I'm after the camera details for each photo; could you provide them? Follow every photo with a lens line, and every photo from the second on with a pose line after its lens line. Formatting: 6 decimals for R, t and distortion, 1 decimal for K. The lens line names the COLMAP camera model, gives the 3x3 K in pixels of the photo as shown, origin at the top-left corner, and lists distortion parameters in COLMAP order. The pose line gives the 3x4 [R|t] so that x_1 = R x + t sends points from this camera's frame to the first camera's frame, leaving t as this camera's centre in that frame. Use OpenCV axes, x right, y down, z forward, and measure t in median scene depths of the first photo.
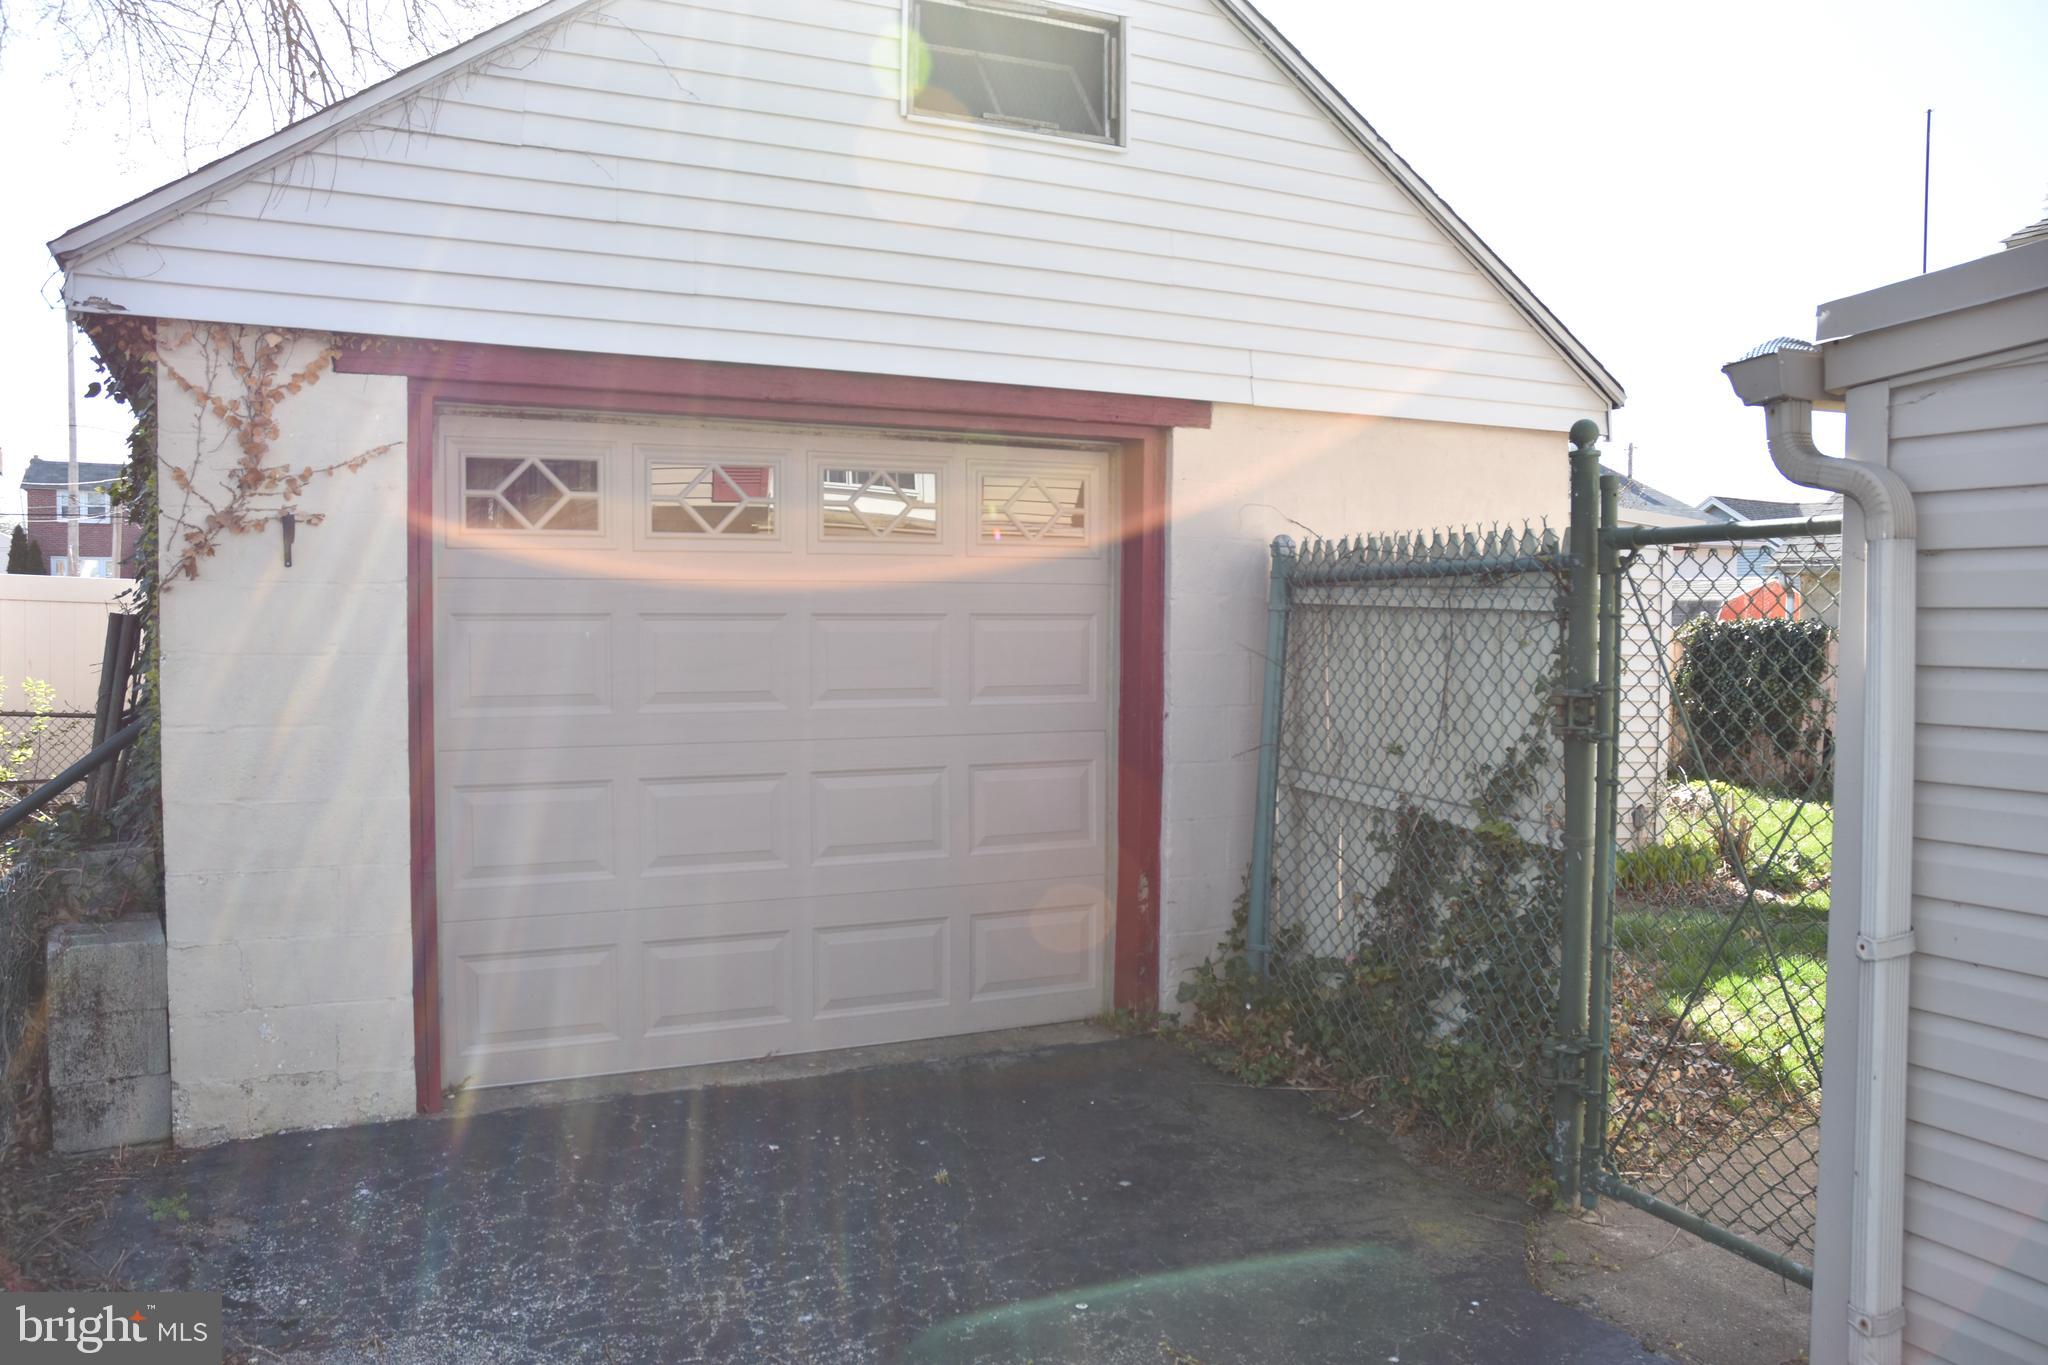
lens RADIAL K [[1613.3, 0, 1014.8], [0, 1613.3, 691.9], [0, 0, 1]] dist [-0.159080, 0.139300]
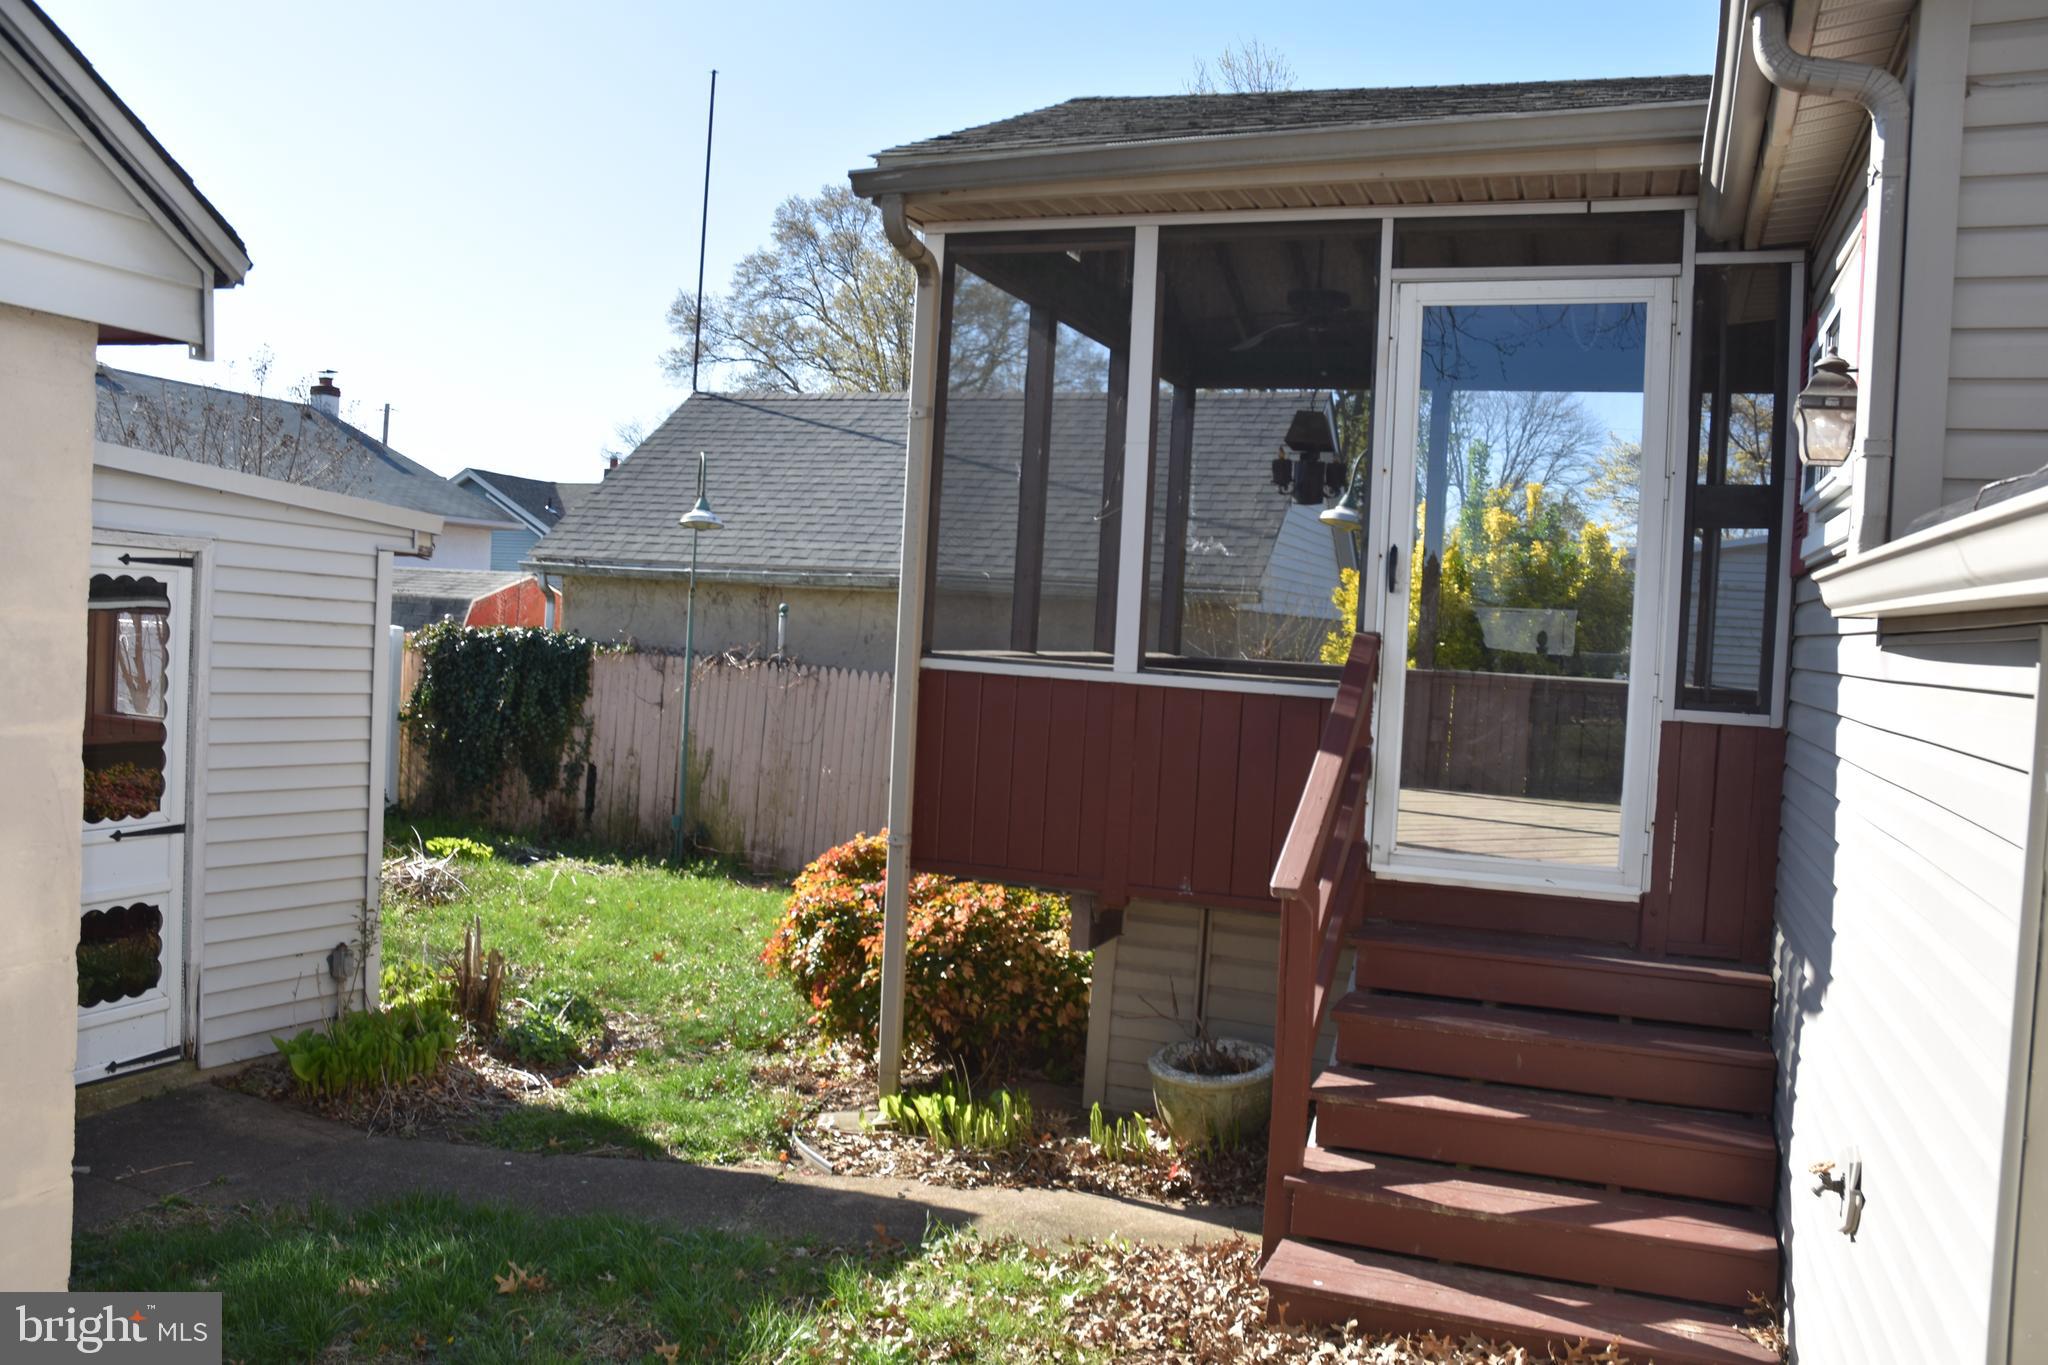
lens RADIAL K [[1613.3, 0, 1017.2], [0, 1613.3, 683.4], [0, 0, 1]] dist [-0.159080, 0.139300]
pose [[0.730221, 0.003241, 0.683203, 0.101767], [-0.015145, 0.999820, 0.011445, -0.031854], [-0.683043, -0.018705, 0.730139, 0.217915]]
